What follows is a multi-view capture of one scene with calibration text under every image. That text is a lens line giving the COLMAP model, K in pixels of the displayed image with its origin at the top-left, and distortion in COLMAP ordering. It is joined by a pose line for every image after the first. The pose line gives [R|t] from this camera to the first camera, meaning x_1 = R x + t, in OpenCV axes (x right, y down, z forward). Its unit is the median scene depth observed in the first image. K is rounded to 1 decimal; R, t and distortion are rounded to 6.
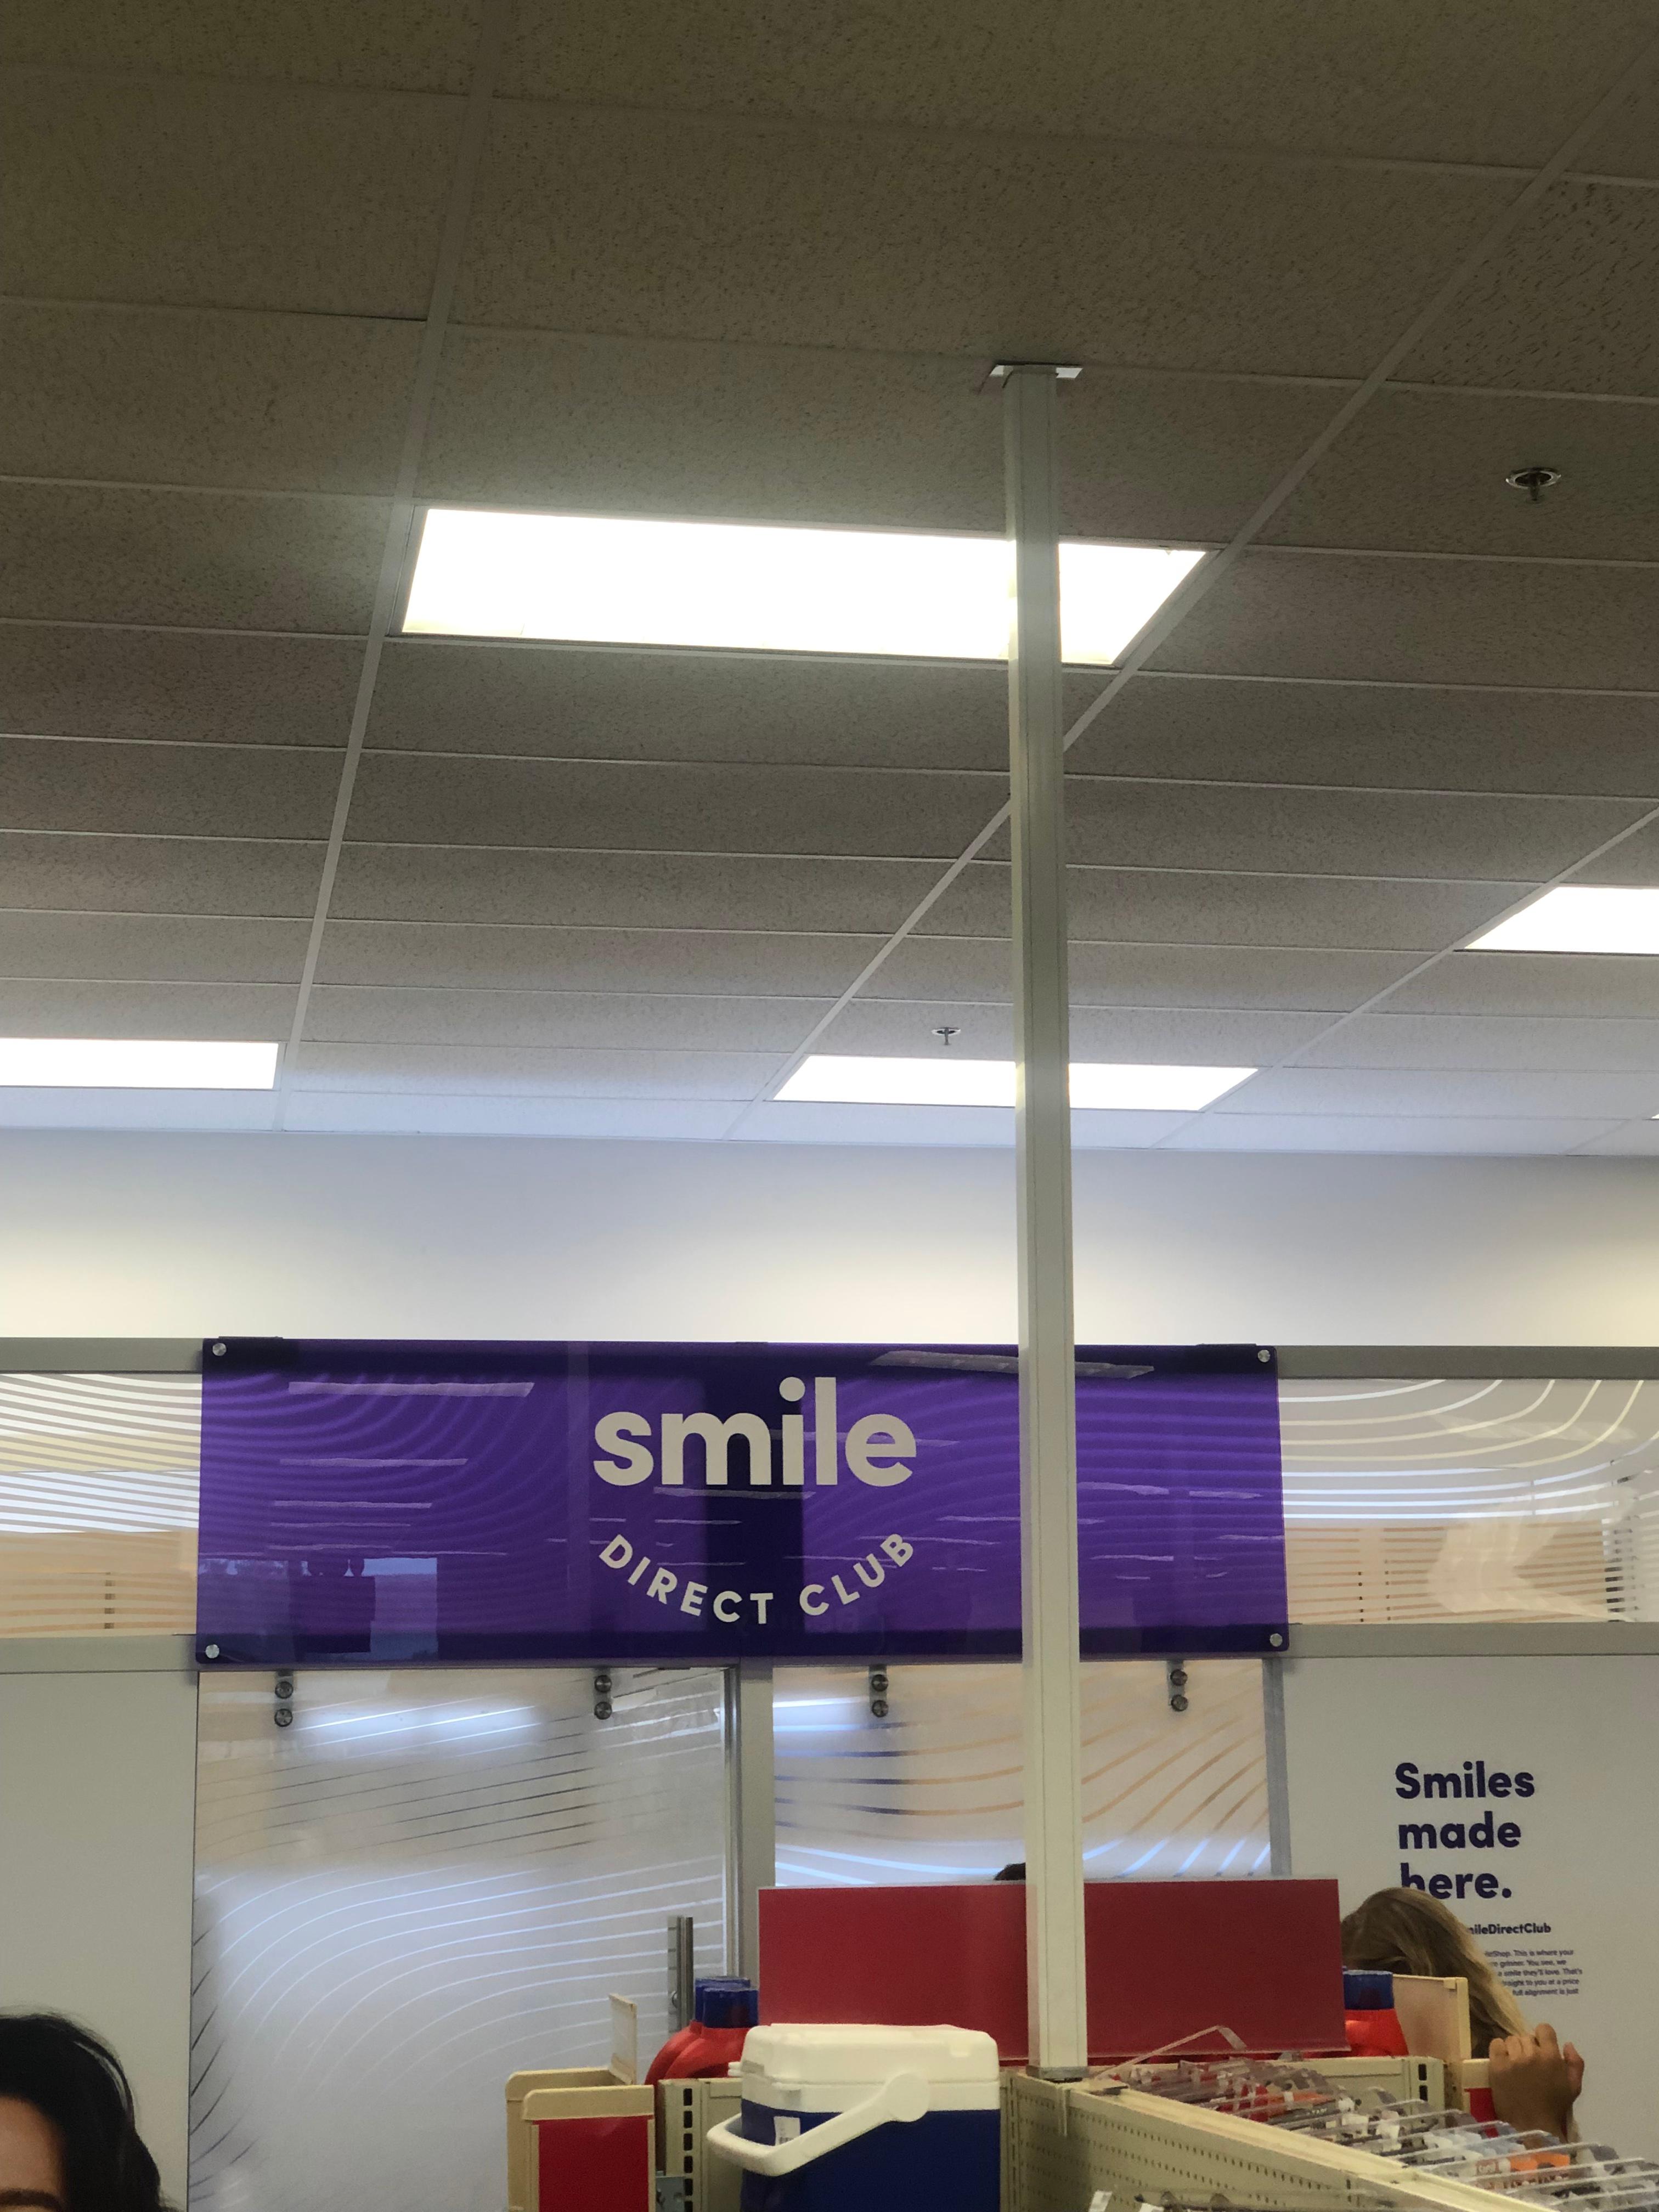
lens RADIAL K [[3753.4, 0, 829.5], [0, 3753.4, 1106.0], [0, 0, 1]] dist [-0.037805, 1.886164]
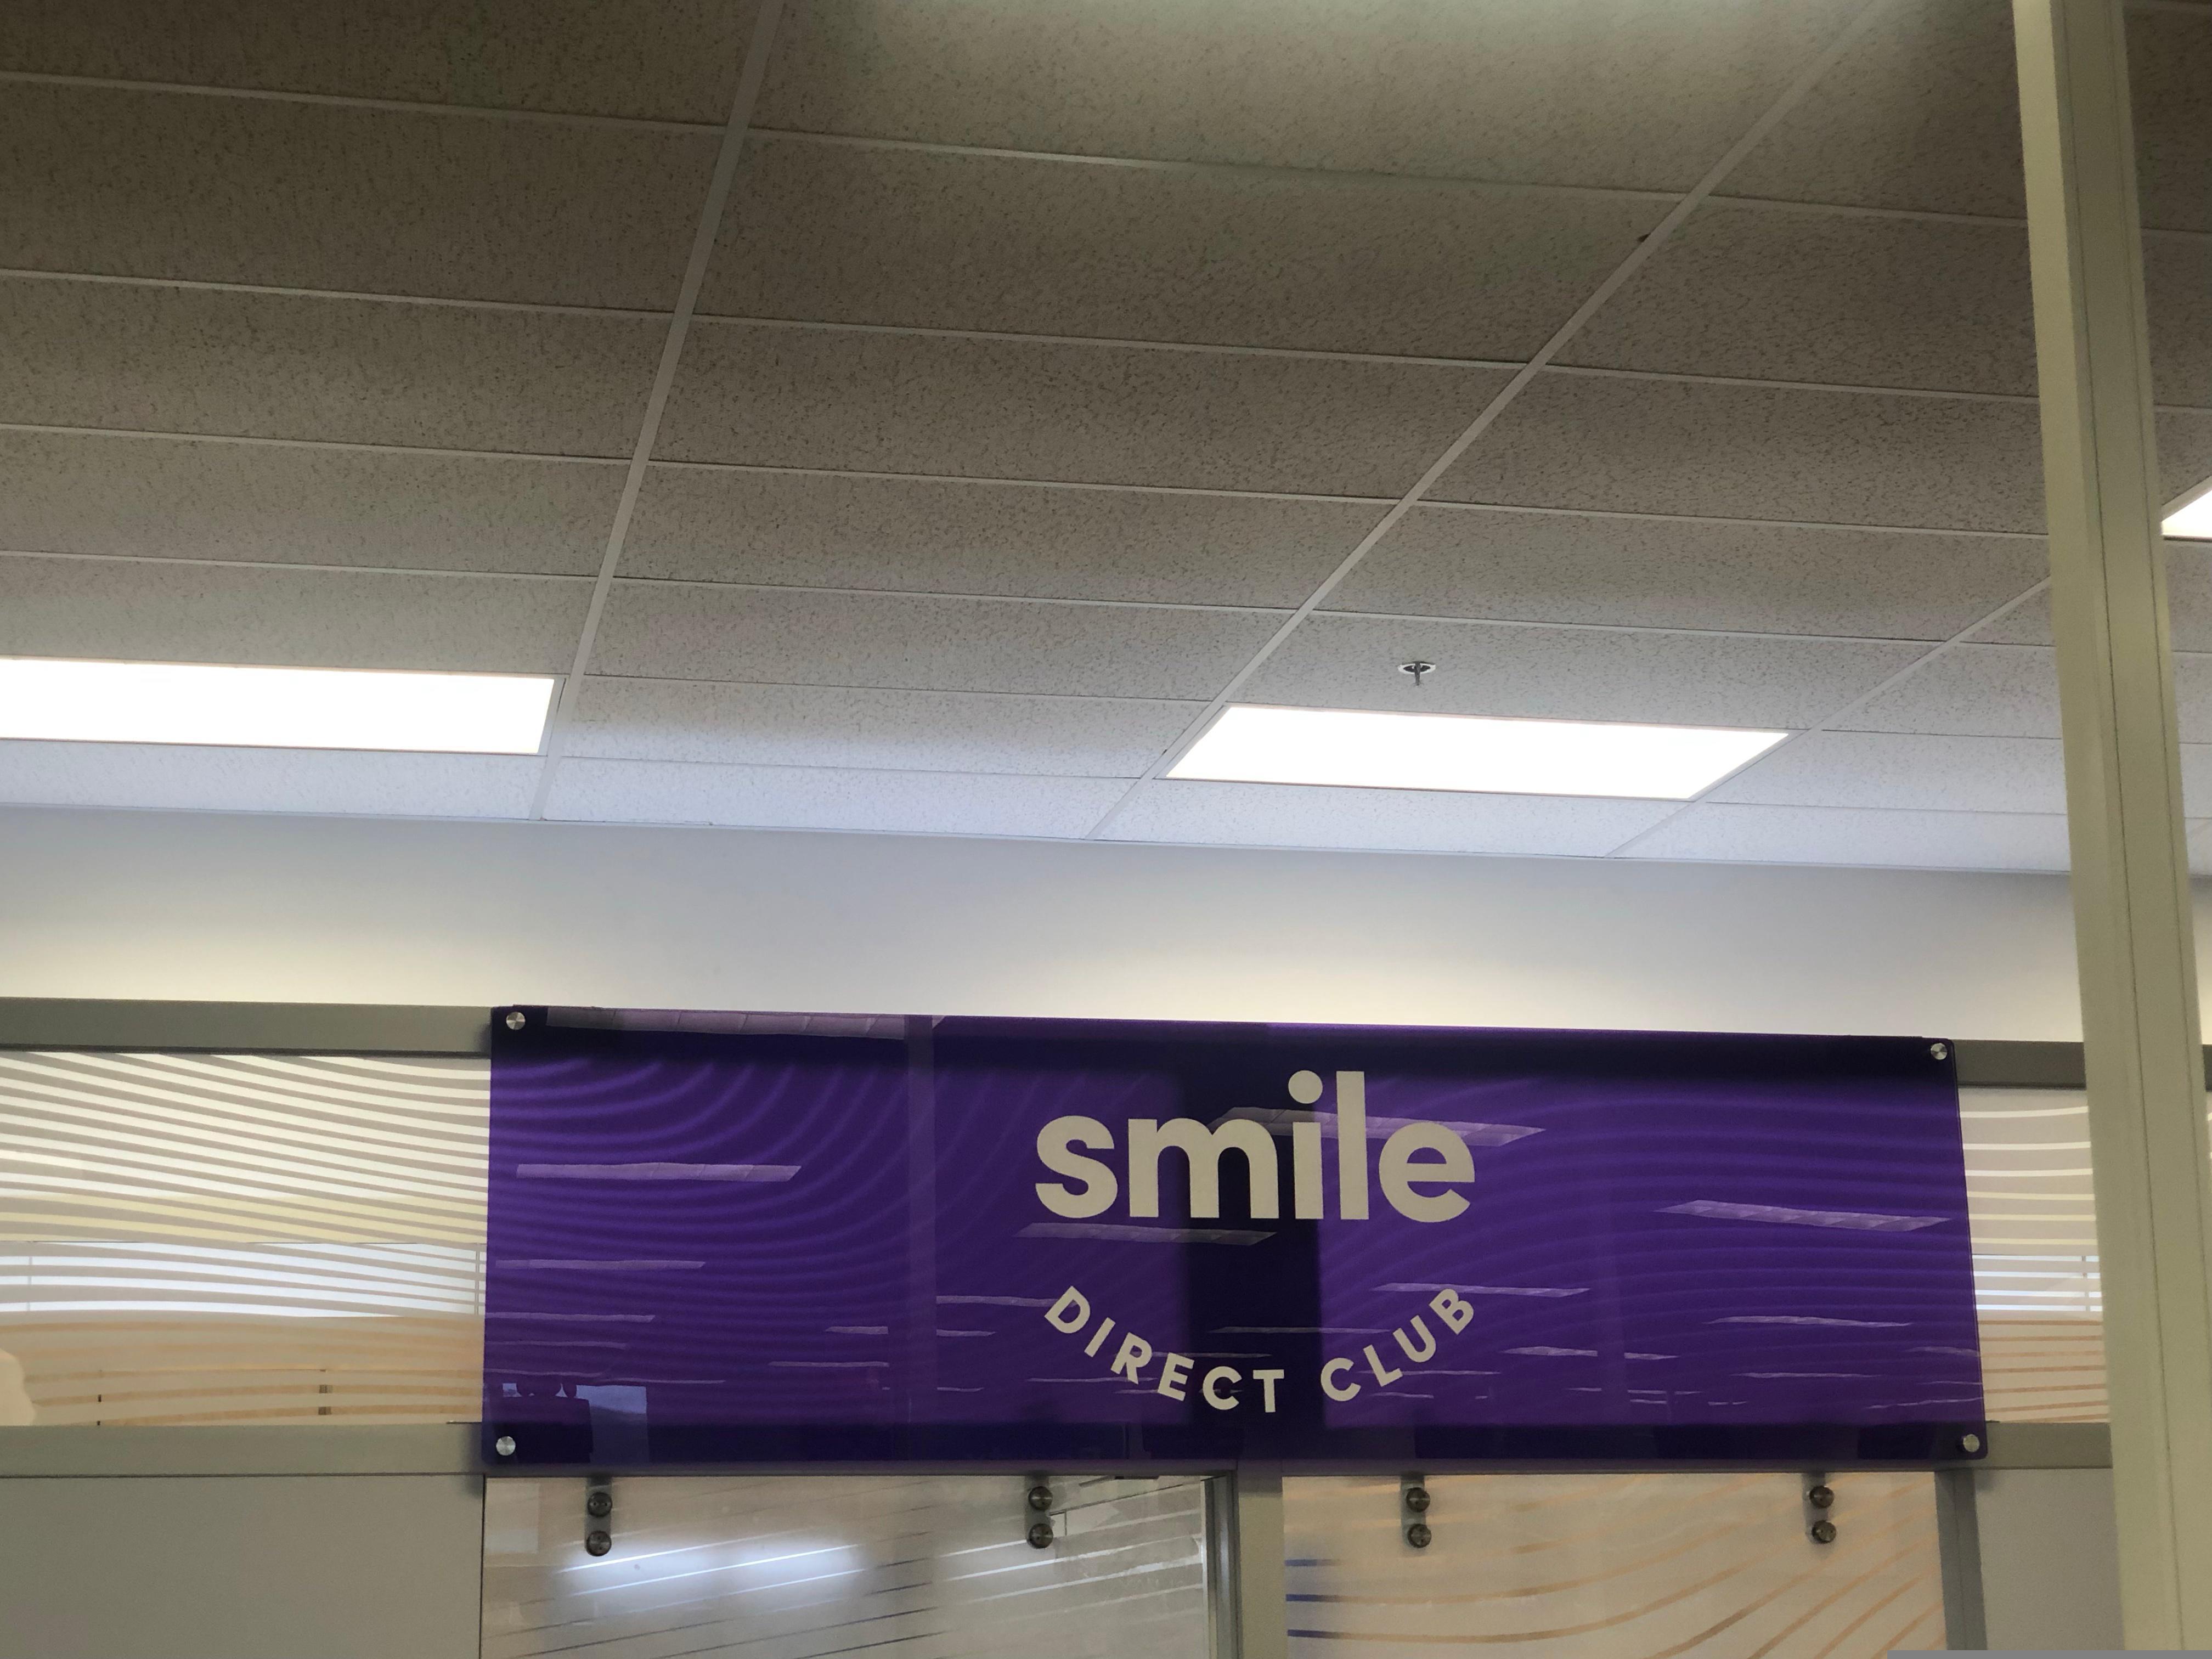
lens RADIAL K [[3753.4, 0, 1051.9], [0, 3753.4, 839.2], [0, 0, 1]] dist [-0.037805, 1.886164]
pose [[0.999803, 0.004221, 0.019383, -0.073170], [-0.003497, 0.999300, -0.037248, 0.055106], [-0.019526, 0.037173, 0.999118, 0.279424]]
